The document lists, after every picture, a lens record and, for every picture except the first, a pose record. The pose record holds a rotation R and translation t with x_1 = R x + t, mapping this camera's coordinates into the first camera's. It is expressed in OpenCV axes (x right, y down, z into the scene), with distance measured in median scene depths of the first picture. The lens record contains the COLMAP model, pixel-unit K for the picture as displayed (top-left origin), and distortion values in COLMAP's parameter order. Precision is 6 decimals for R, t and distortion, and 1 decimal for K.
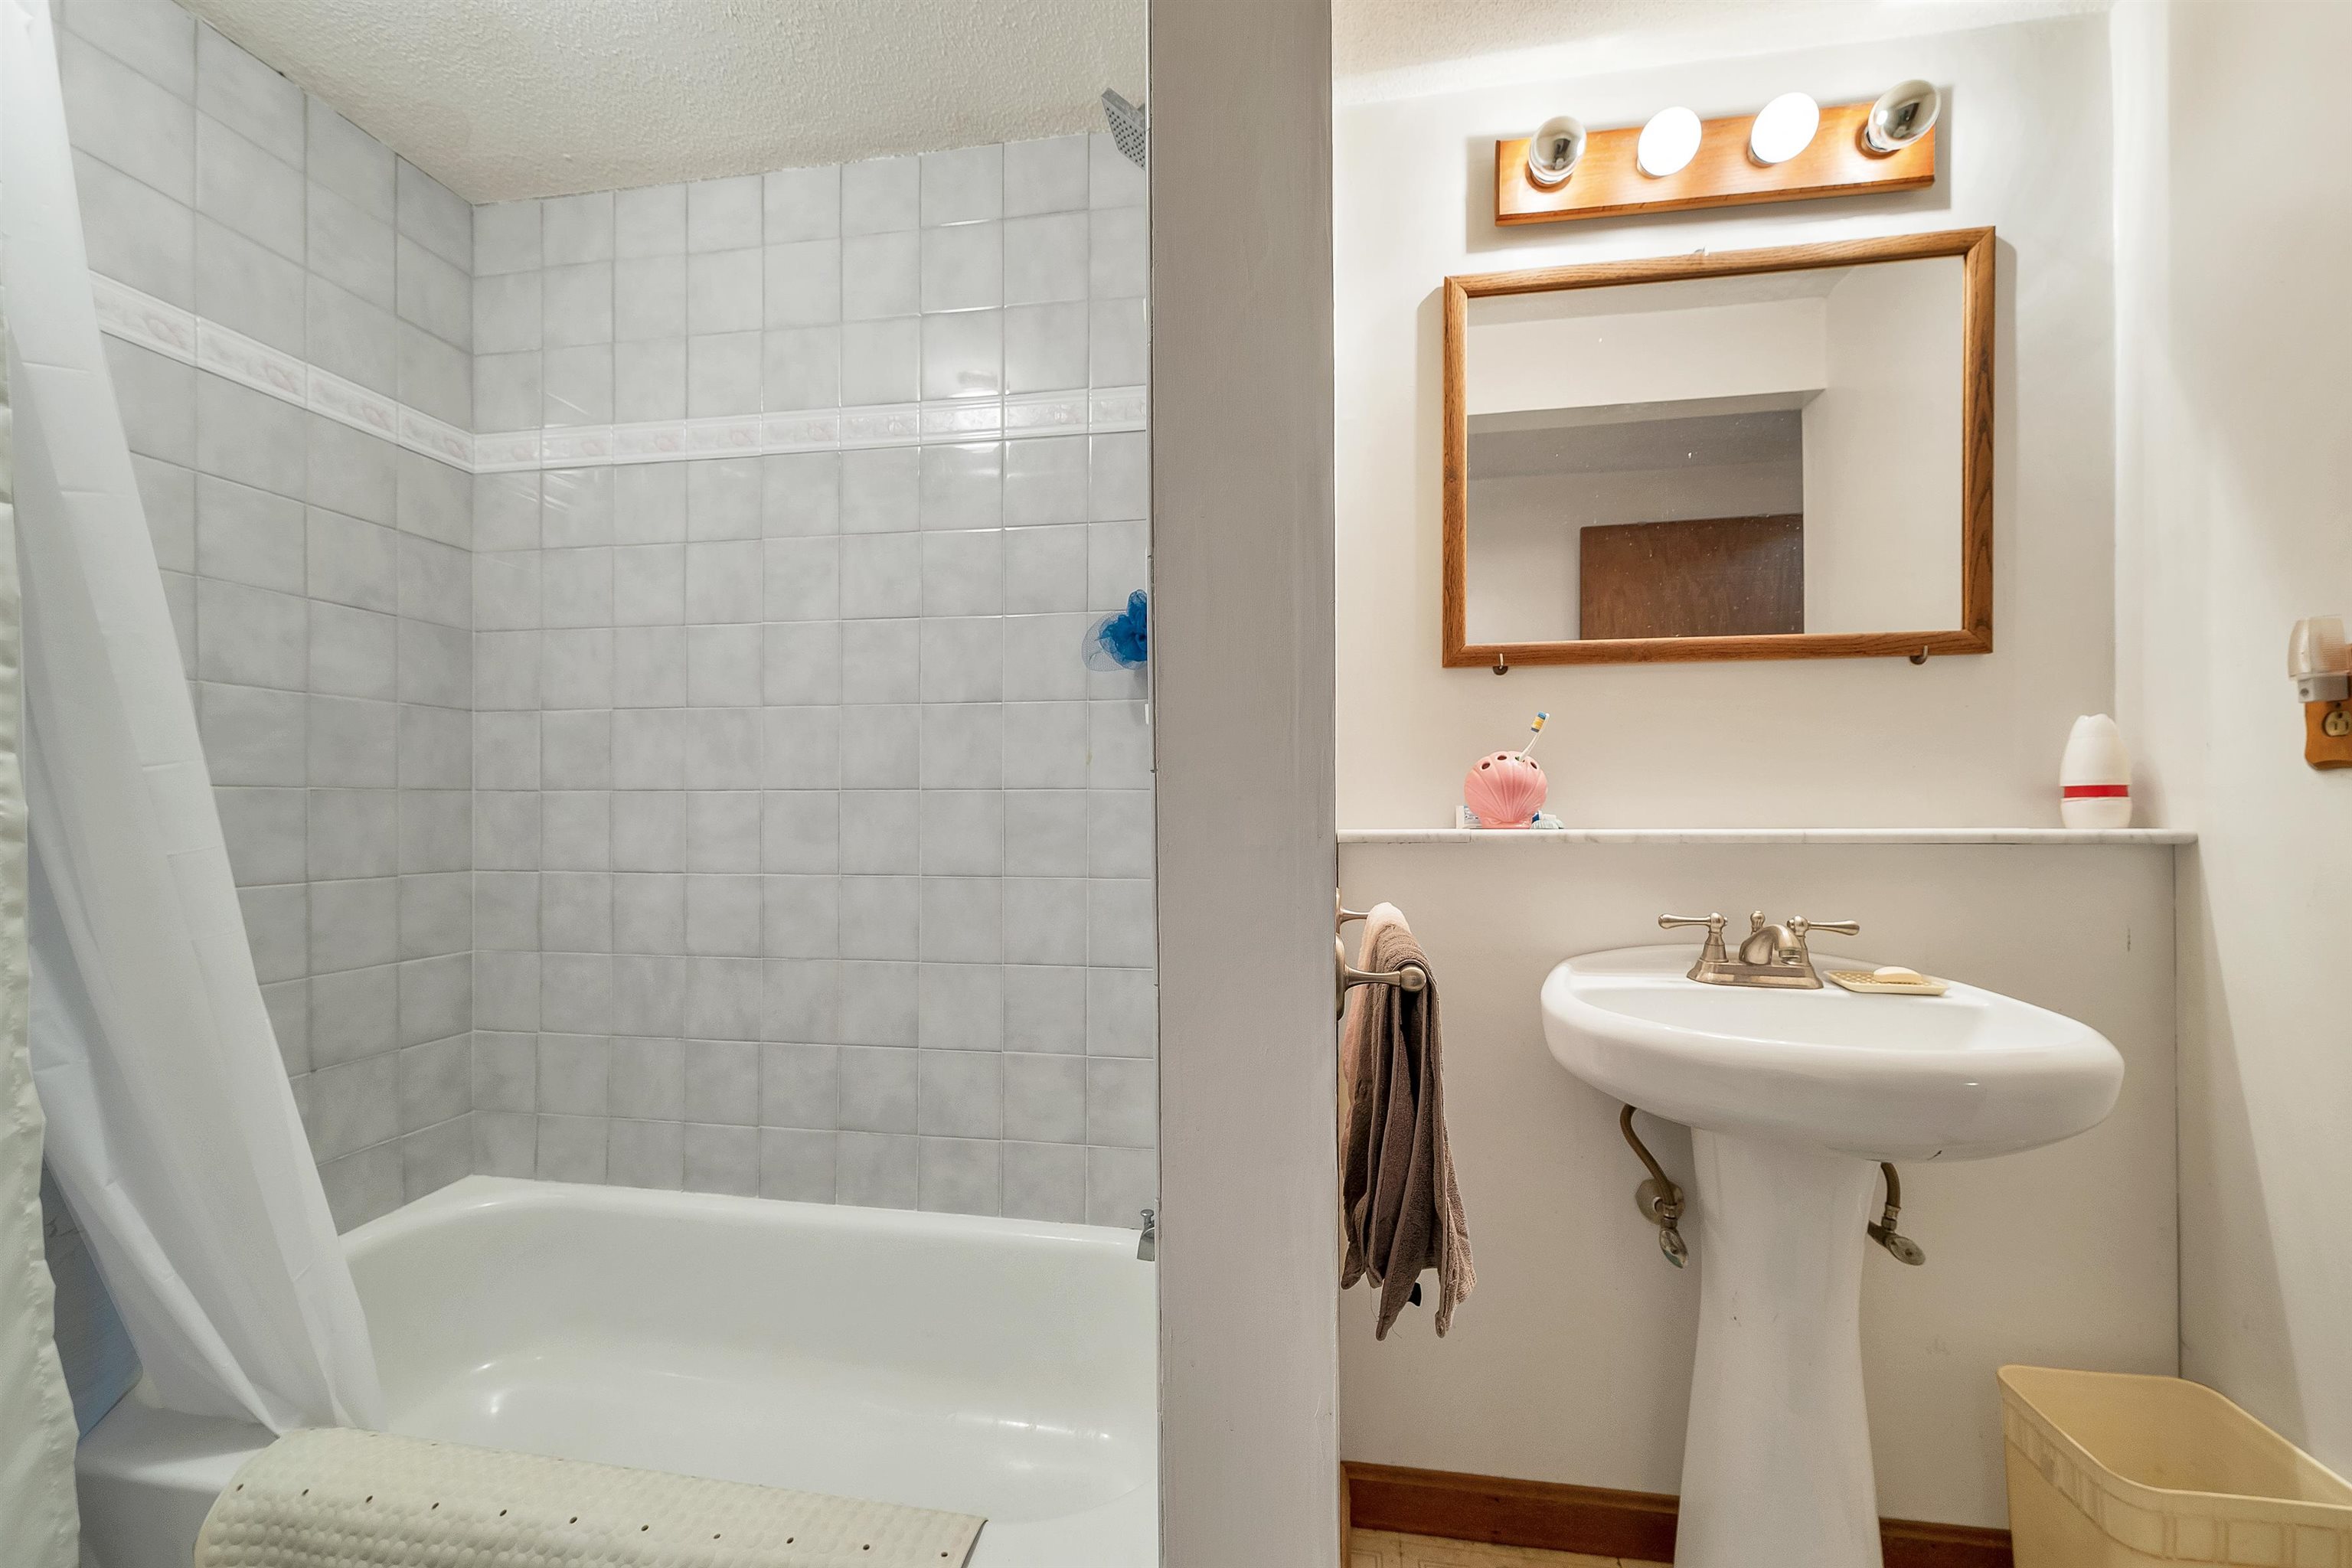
lens RADIAL K [[959.5, 0, 1176.0], [0, 959.5, 784.0], [0, 0, 1]] dist [0.000408, -0.000020]
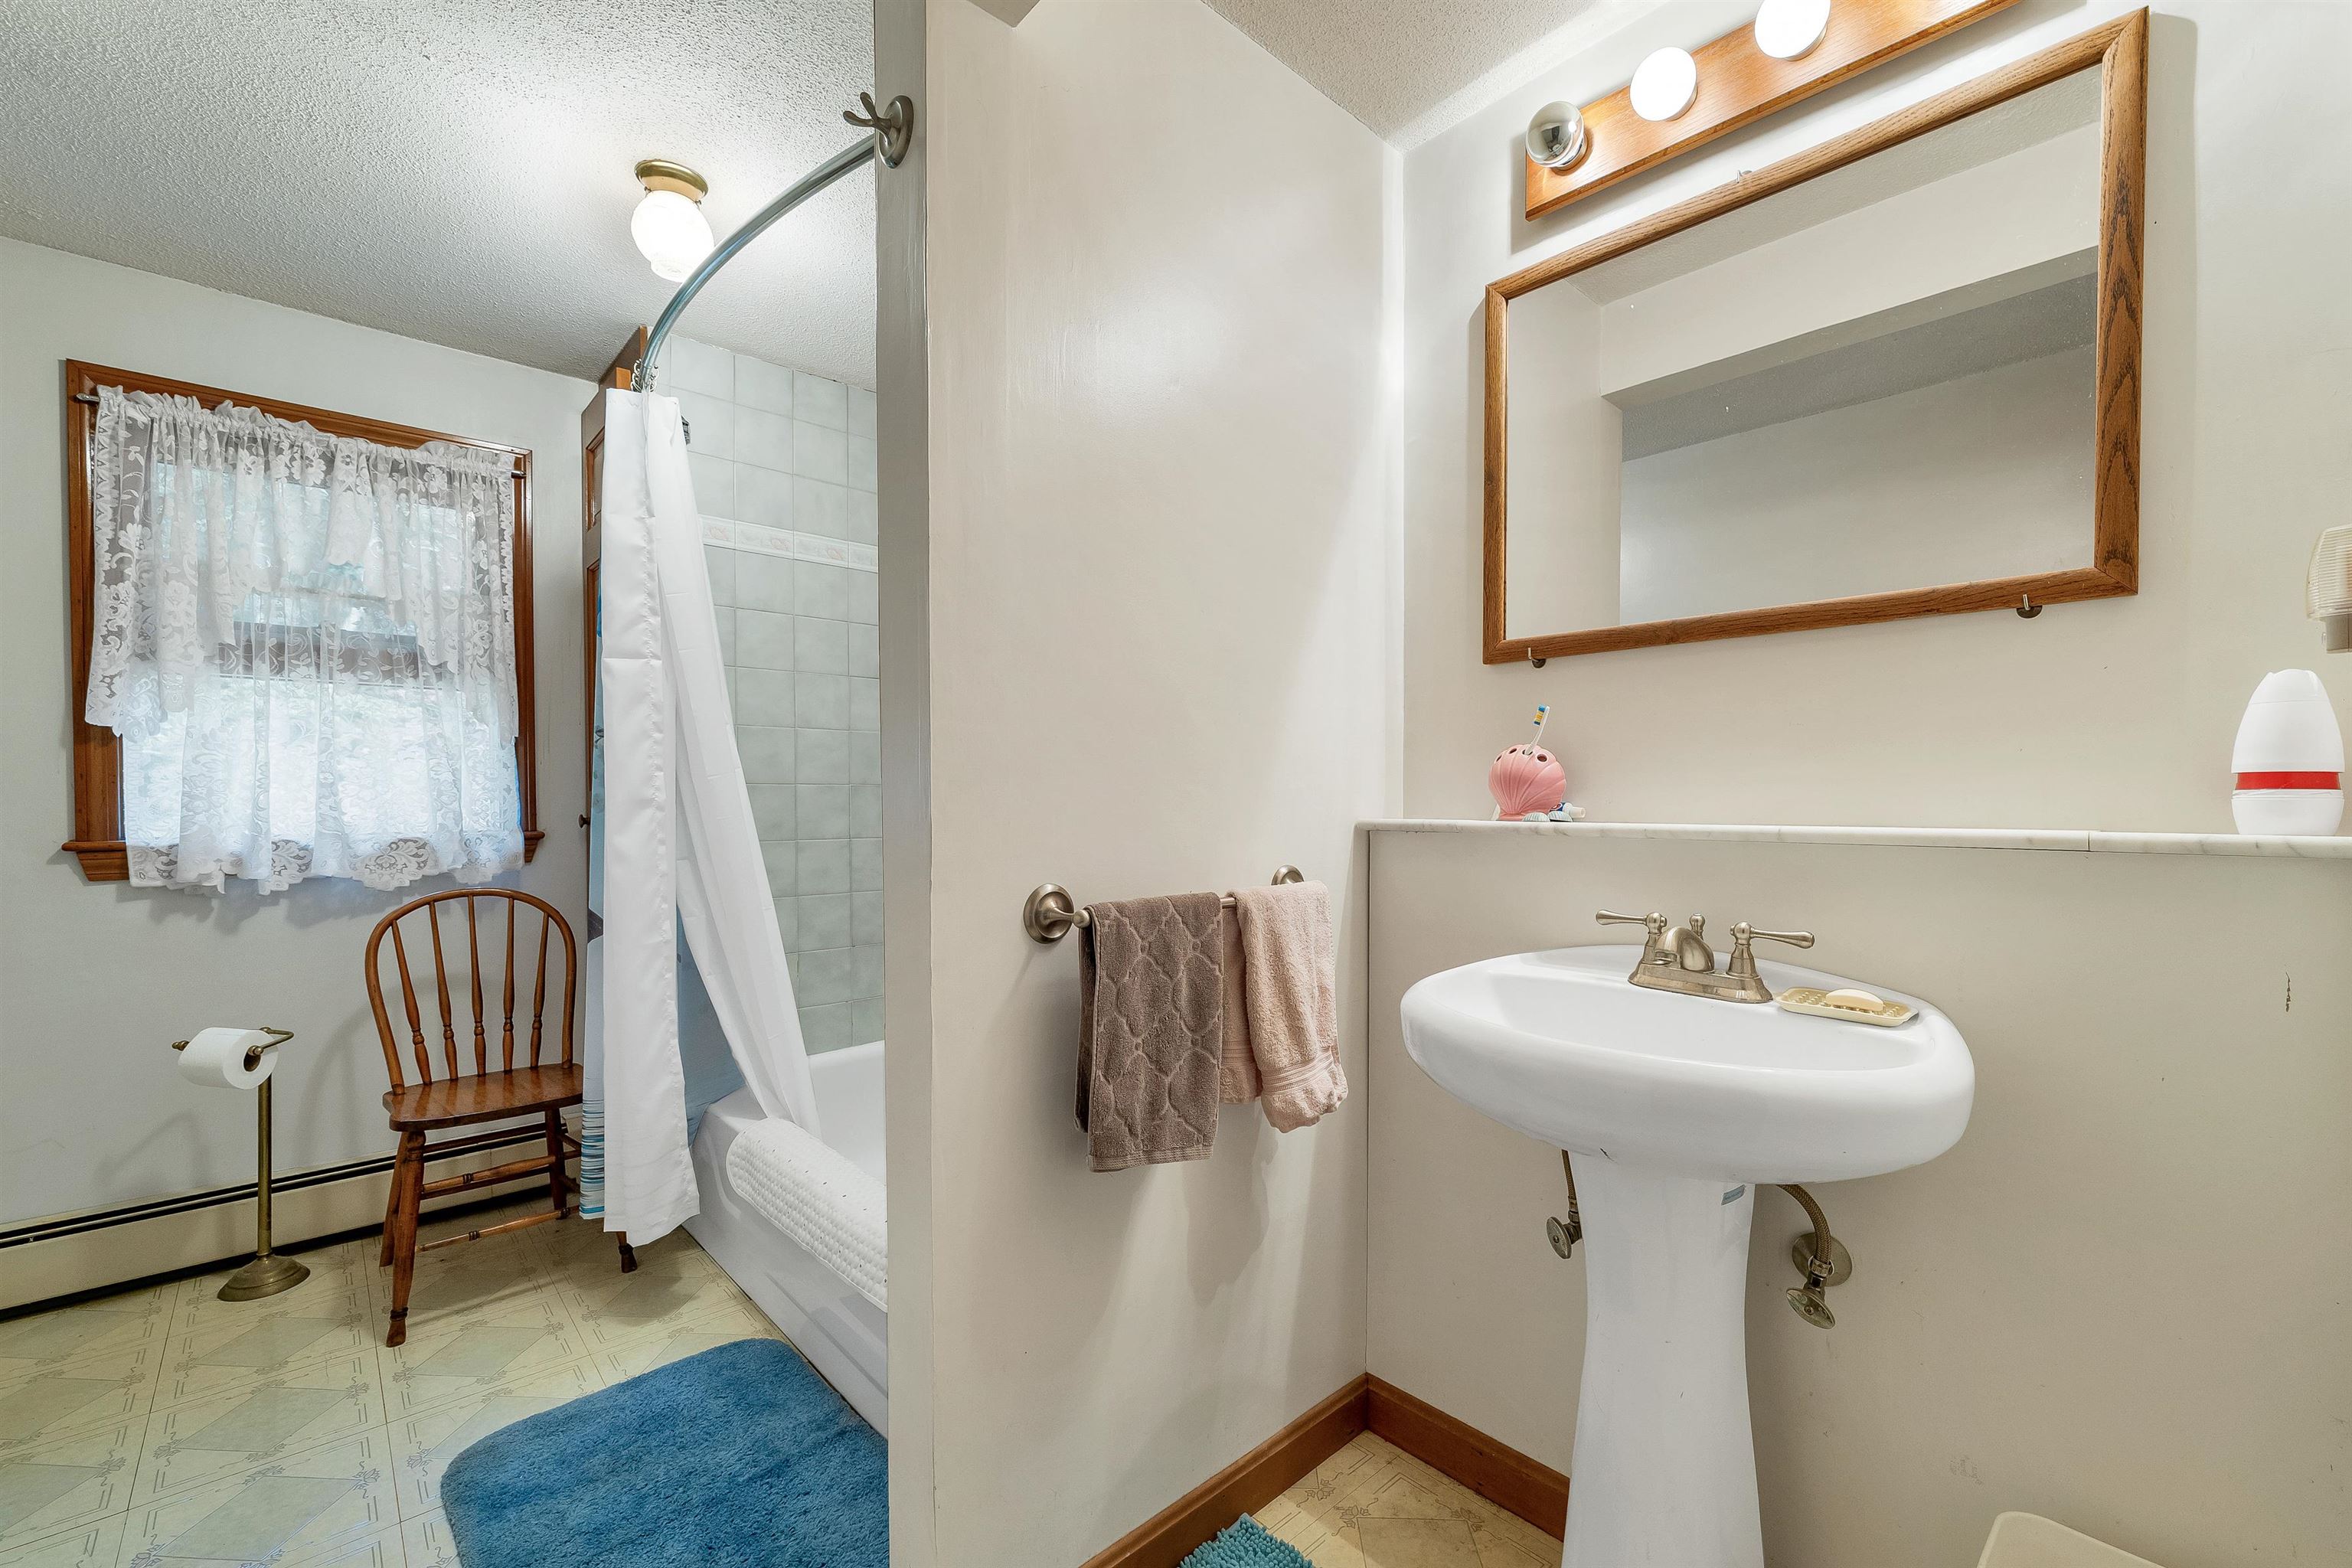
lens RADIAL K [[970.2, 0, 1174.8], [0, 970.2, 777.7], [0, 0, 1]] dist [0.000888, -0.000053]
pose [[0.791964, -0.009262, -0.610497, 0.711453], [0.015158, 0.999875, 0.004493, -0.009299], [0.610379, -0.012812, 0.792006, -0.043124]]
